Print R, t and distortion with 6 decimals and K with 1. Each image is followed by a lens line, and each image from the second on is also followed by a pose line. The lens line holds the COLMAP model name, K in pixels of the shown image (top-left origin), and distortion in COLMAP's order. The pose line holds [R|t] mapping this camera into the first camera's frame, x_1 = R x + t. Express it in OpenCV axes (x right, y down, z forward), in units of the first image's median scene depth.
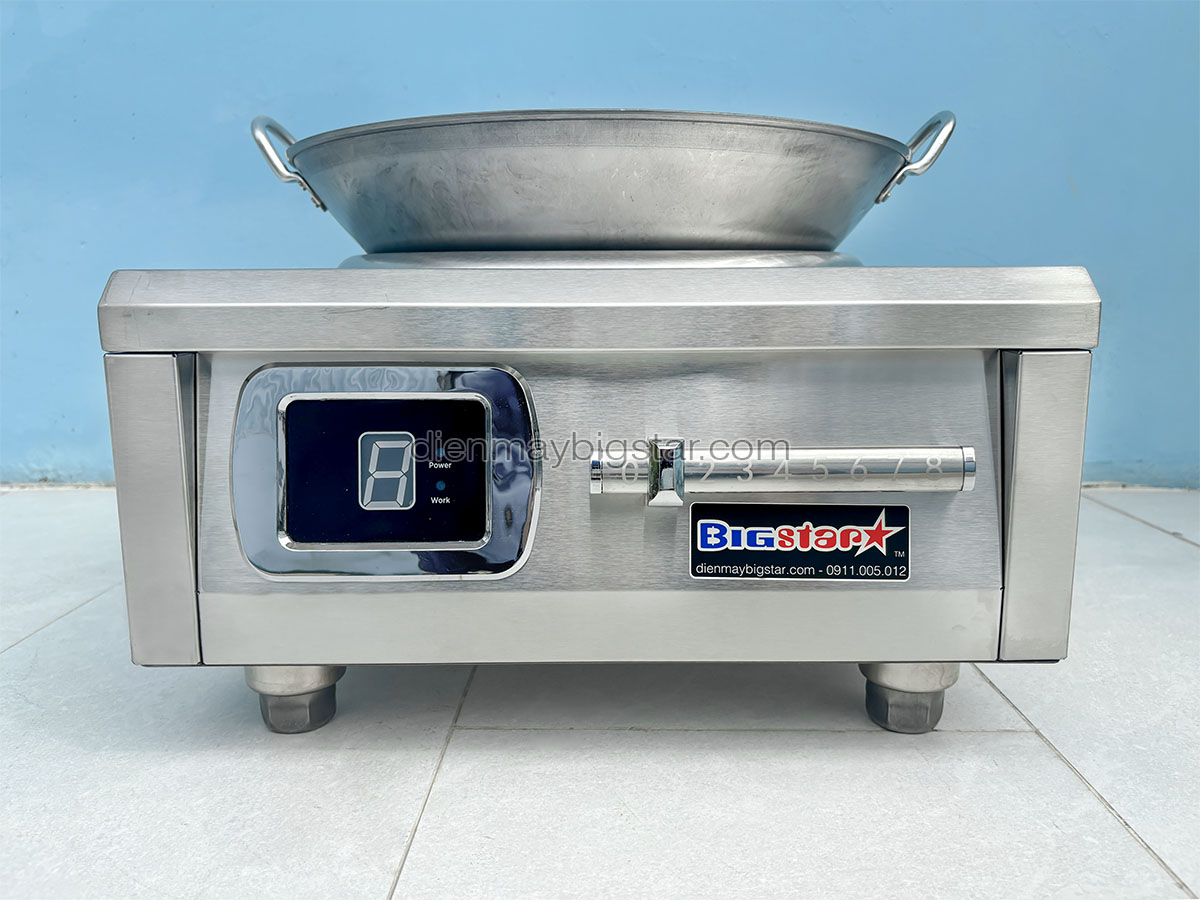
lens RADIAL K [[1002.7, 0, 593.0], [0, 1002.7, 404.0], [0, 0, 1]] dist [0.060151, -0.076536]
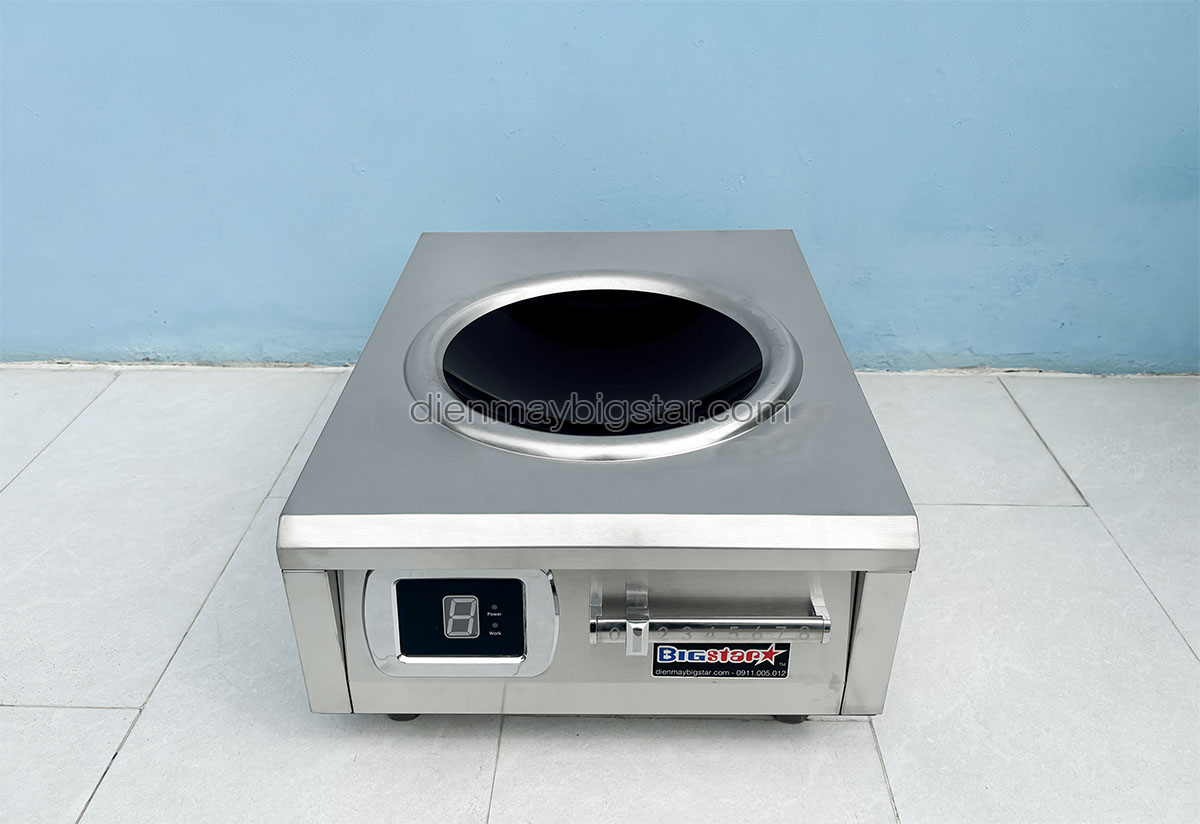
lens RADIAL K [[983.6, 0, 599.5], [0, 983.6, 406.9], [0, 0, 1]] dist [0.035887, -0.017550]
pose [[0.999950, 0.007168, -0.006983, 0.020752], [-0.004265, 0.936529, 0.350565, -0.783017], [0.009053, -0.350518, 0.936512, -0.328573]]
